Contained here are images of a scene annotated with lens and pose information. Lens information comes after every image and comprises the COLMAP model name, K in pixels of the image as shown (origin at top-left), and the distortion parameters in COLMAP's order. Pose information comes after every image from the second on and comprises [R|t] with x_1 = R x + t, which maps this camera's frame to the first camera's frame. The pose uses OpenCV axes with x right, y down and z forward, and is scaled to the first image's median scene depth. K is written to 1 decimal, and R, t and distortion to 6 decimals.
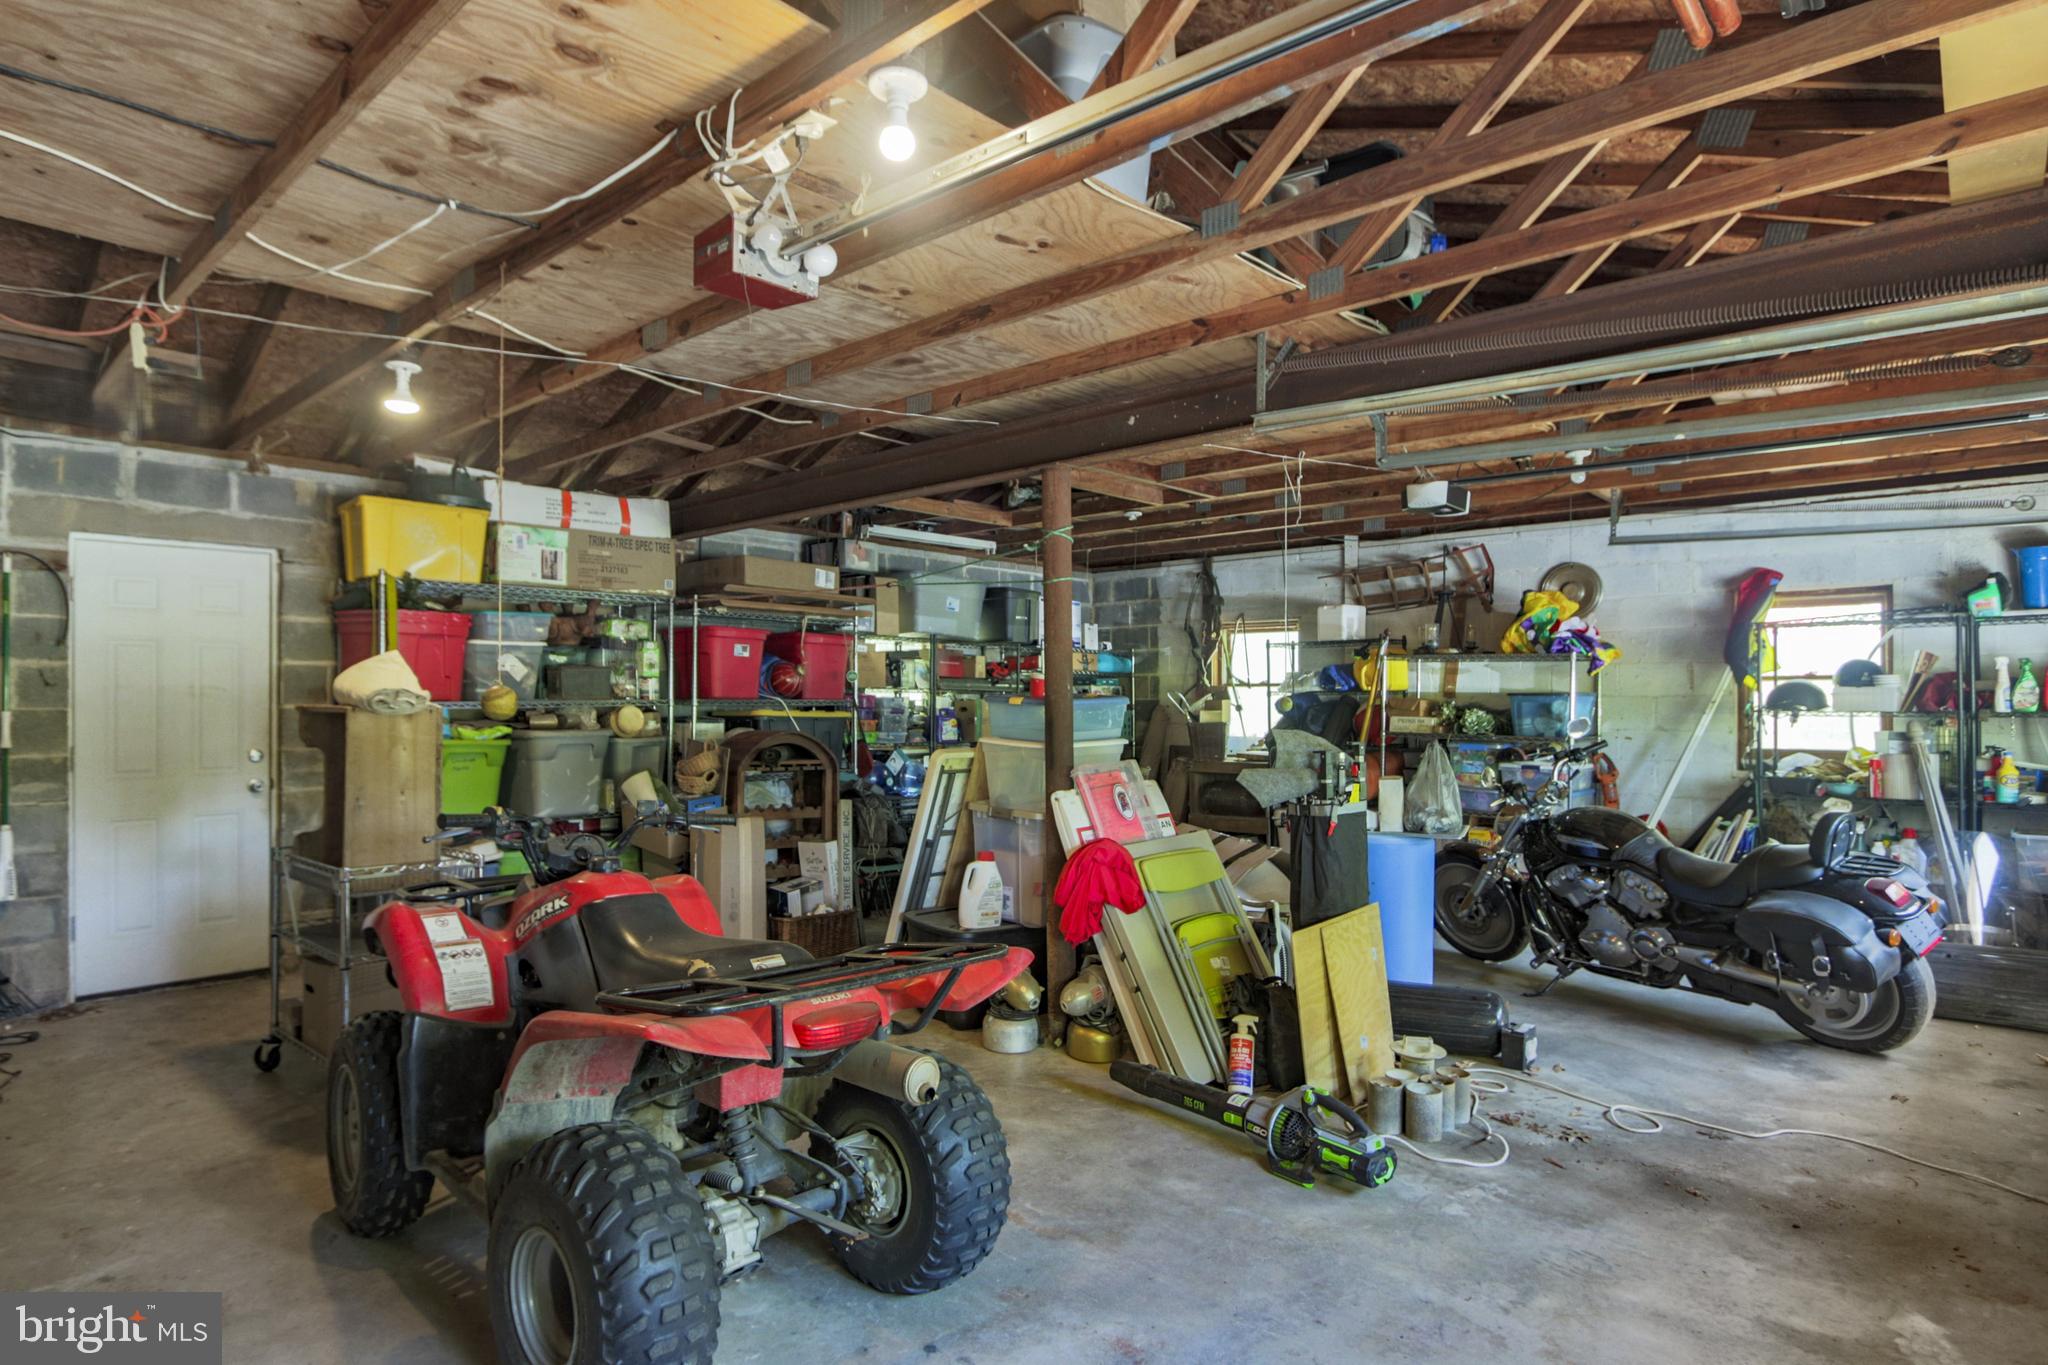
lens RADIAL K [[1133.9, 0, 1019.5], [0, 1133.9, 690.1], [0, 0, 1]] dist [0.000811, 0.000101]
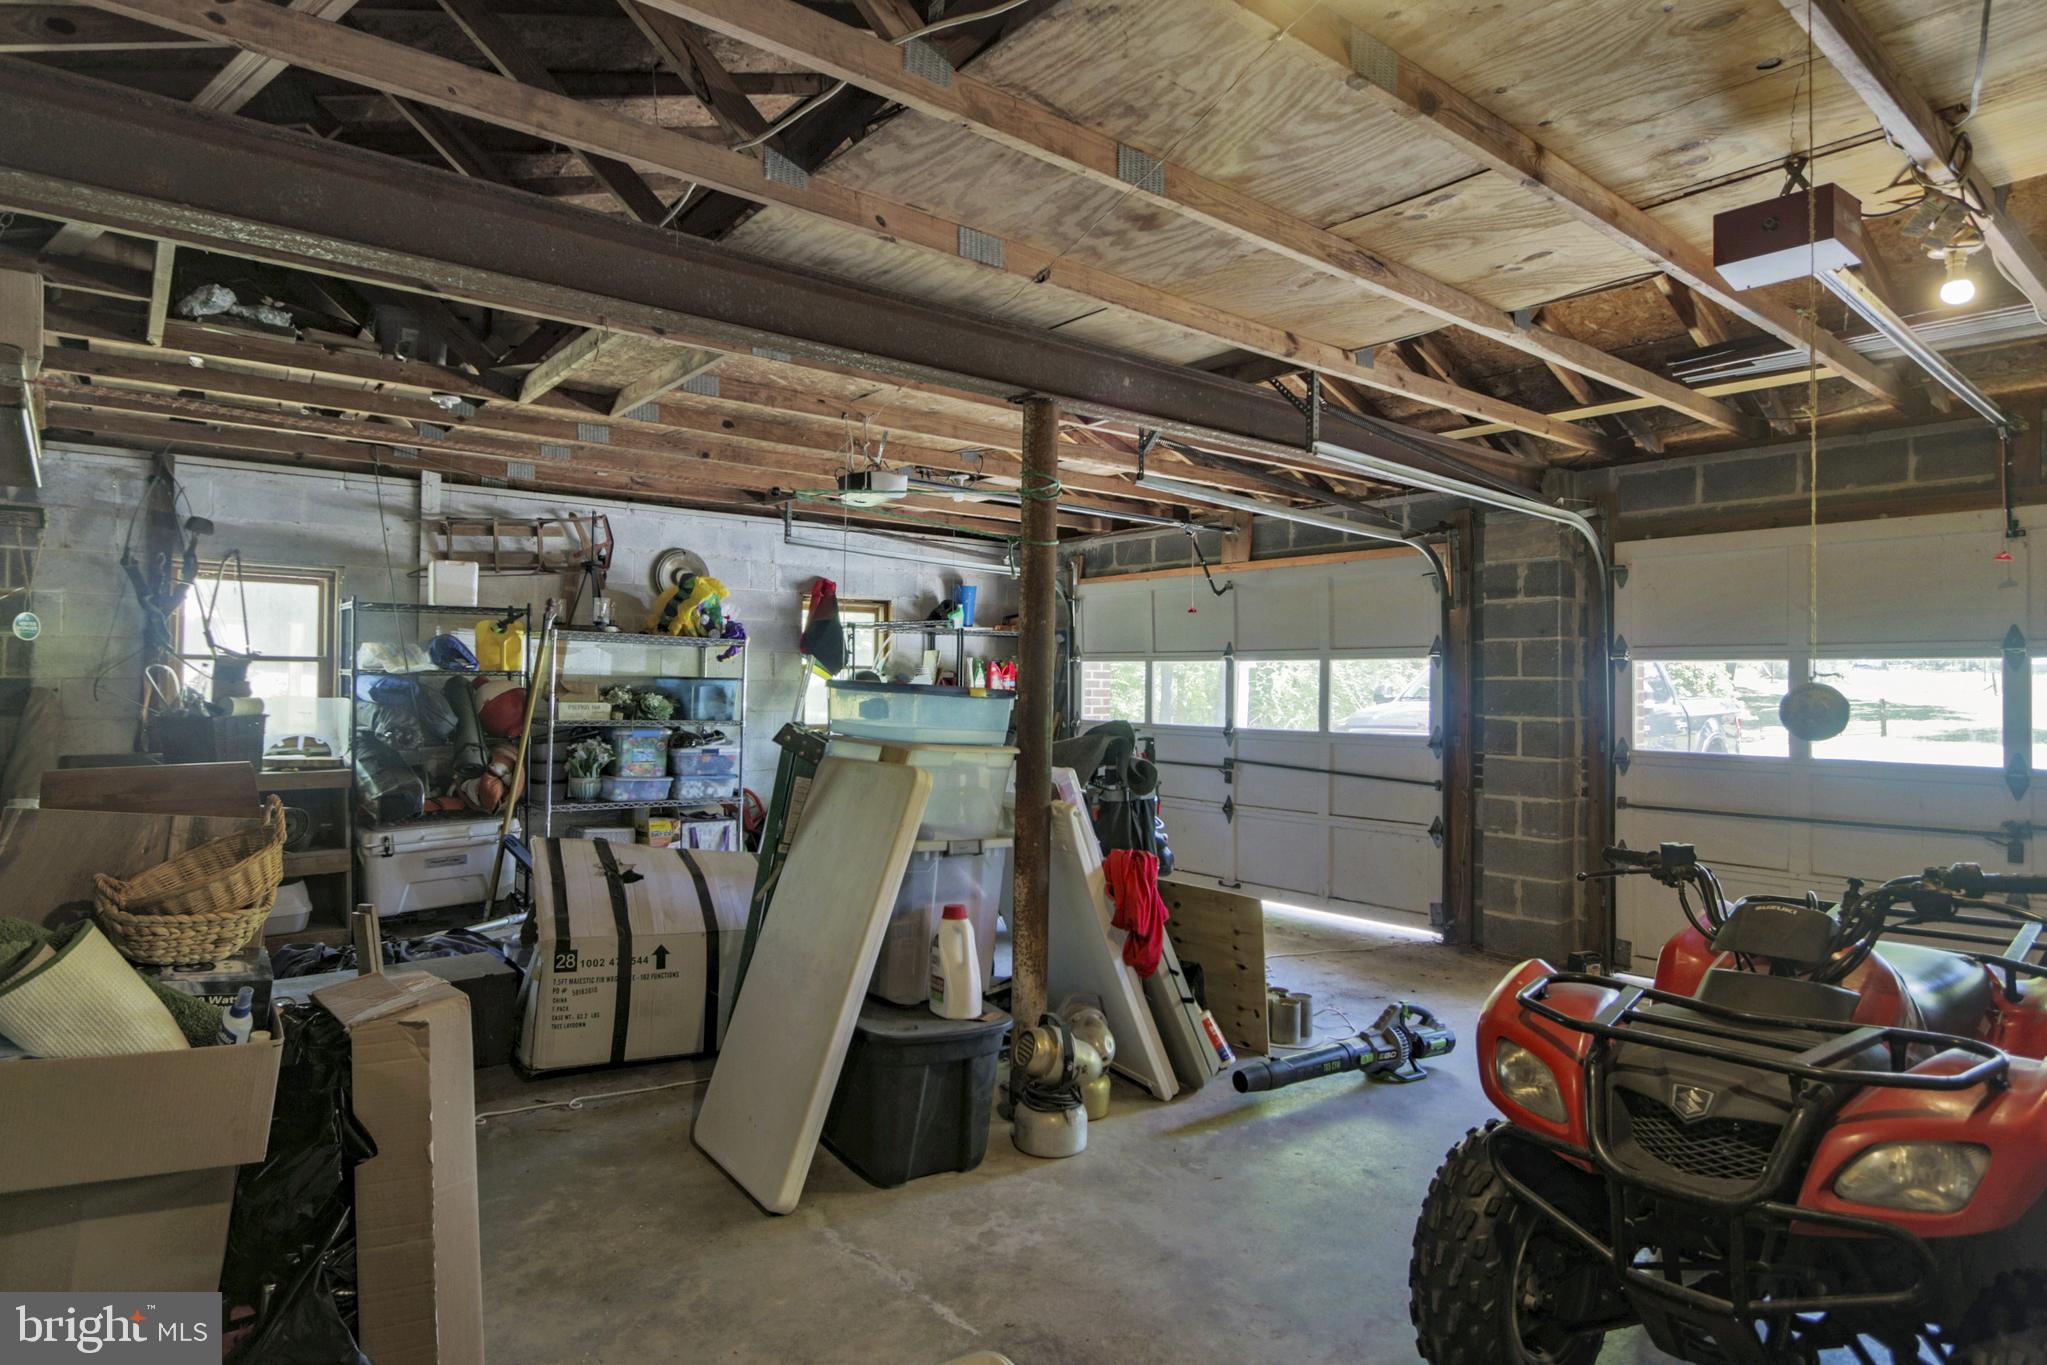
lens RADIAL K [[1133.3, 0, 1019.5], [0, 1133.3, 679.2], [0, 0, 1]] dist [0.000811, 0.000101]
pose [[0.131676, 0.011534, 0.991226, -0.451224], [-0.008454, 0.999909, -0.010512, 0.011546], [-0.991257, -0.006996, 0.131761, 0.525830]]
